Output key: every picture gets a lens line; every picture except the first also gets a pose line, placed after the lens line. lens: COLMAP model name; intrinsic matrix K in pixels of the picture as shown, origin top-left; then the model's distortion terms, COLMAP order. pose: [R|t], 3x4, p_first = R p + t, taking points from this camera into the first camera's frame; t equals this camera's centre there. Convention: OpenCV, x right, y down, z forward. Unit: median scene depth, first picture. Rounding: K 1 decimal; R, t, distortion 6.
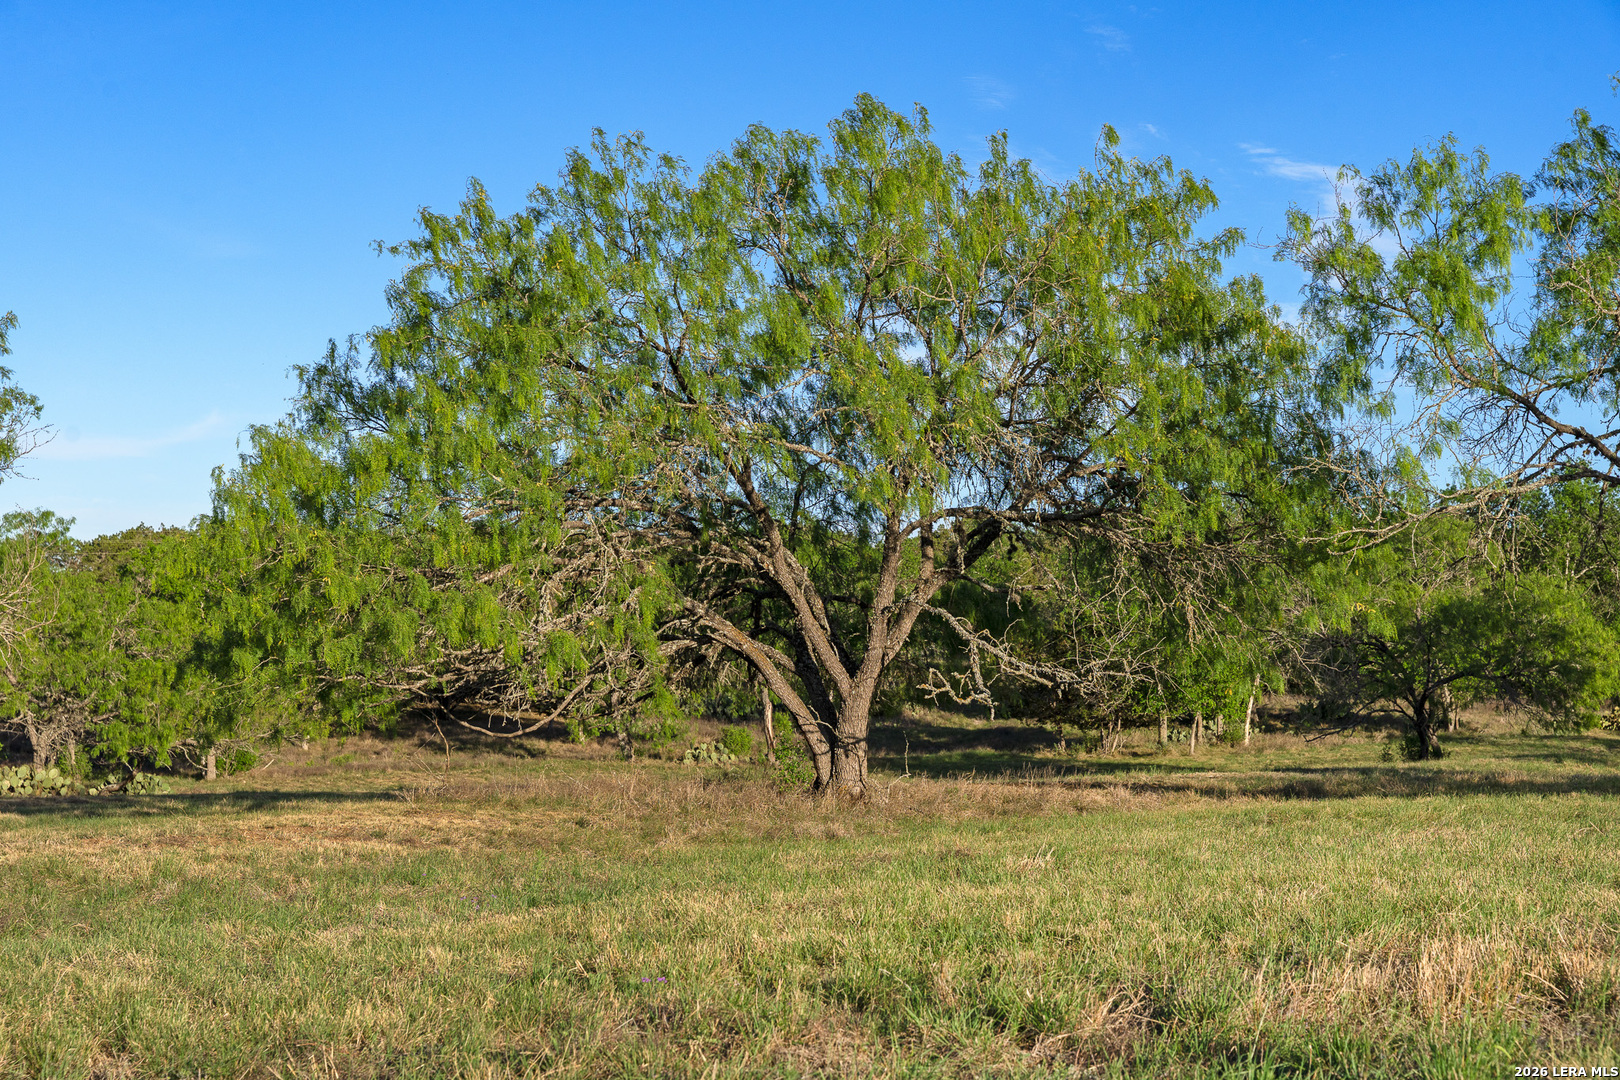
lens RADIAL K [[2714.5, 0, 809.6], [0, 2714.5, 538.3], [0, 0, 1]] dist [0.082341, 0.000000]
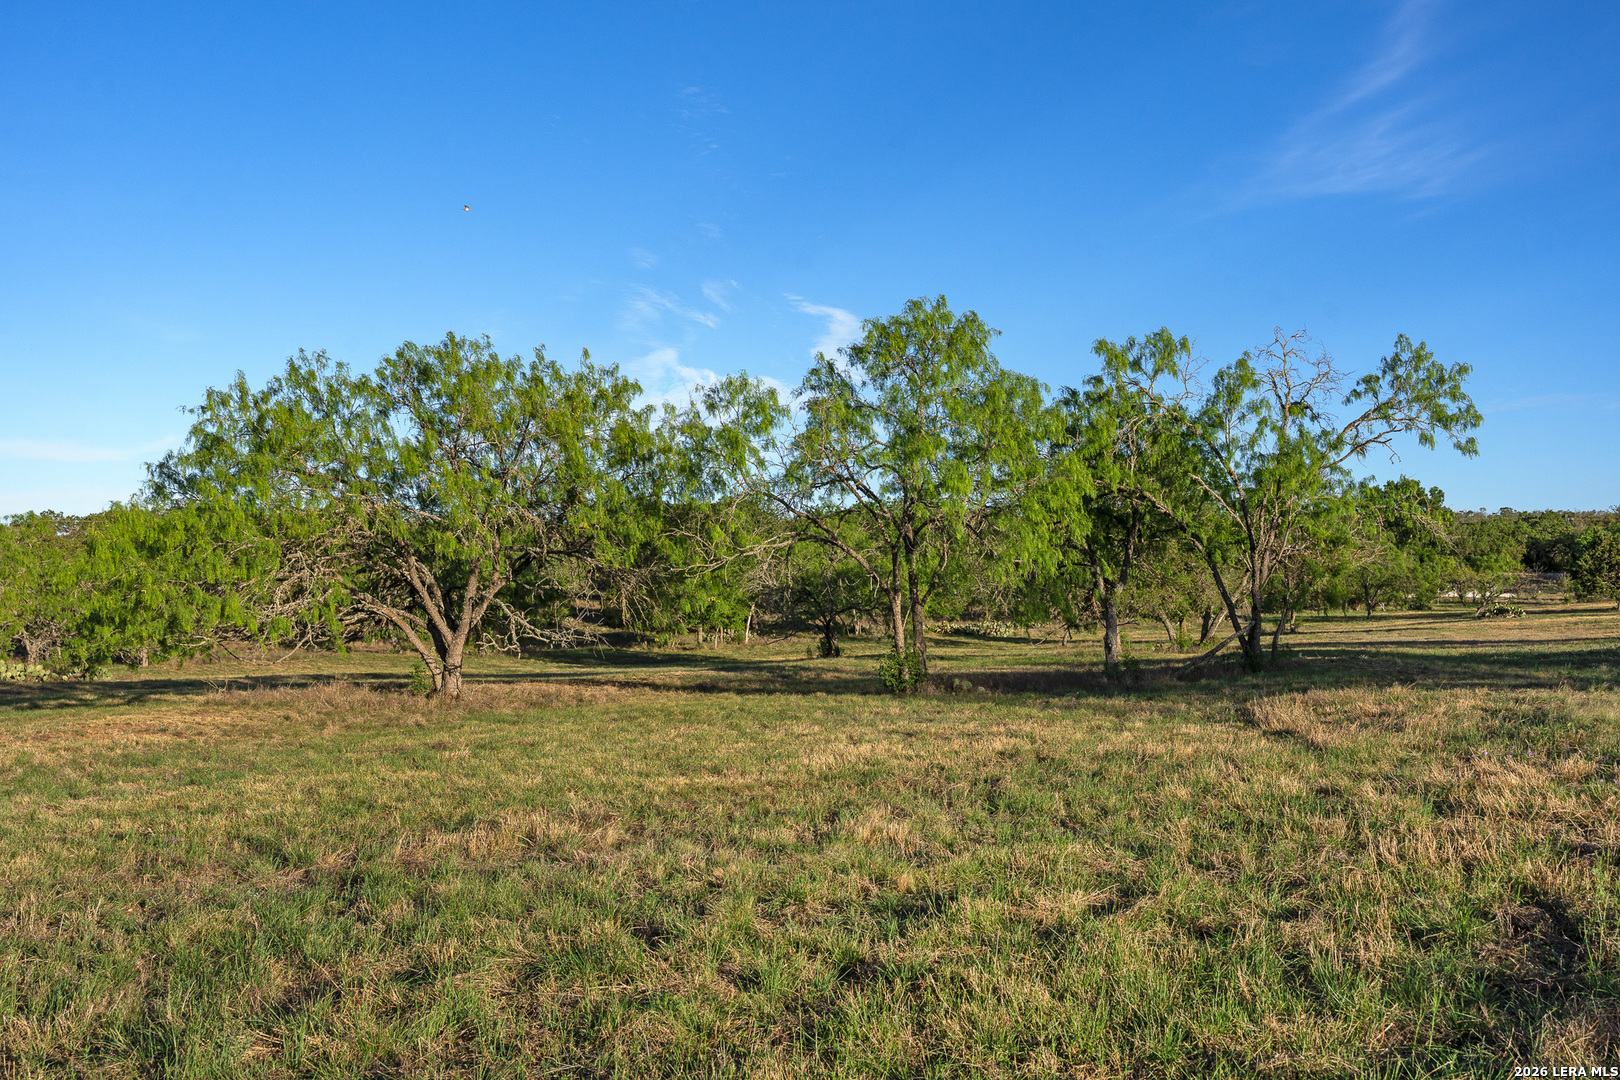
lens RADIAL K [[1560.3, 0, 814.4], [0, 1560.3, 548.8], [0, 0, 1]] dist [0.010007, 0.000000]
pose [[0.985256, 0.006348, 0.170970, 0.078259], [-0.010462, 0.999677, 0.023172, -0.036646], [-0.170767, -0.024619, 0.985004, -0.117768]]
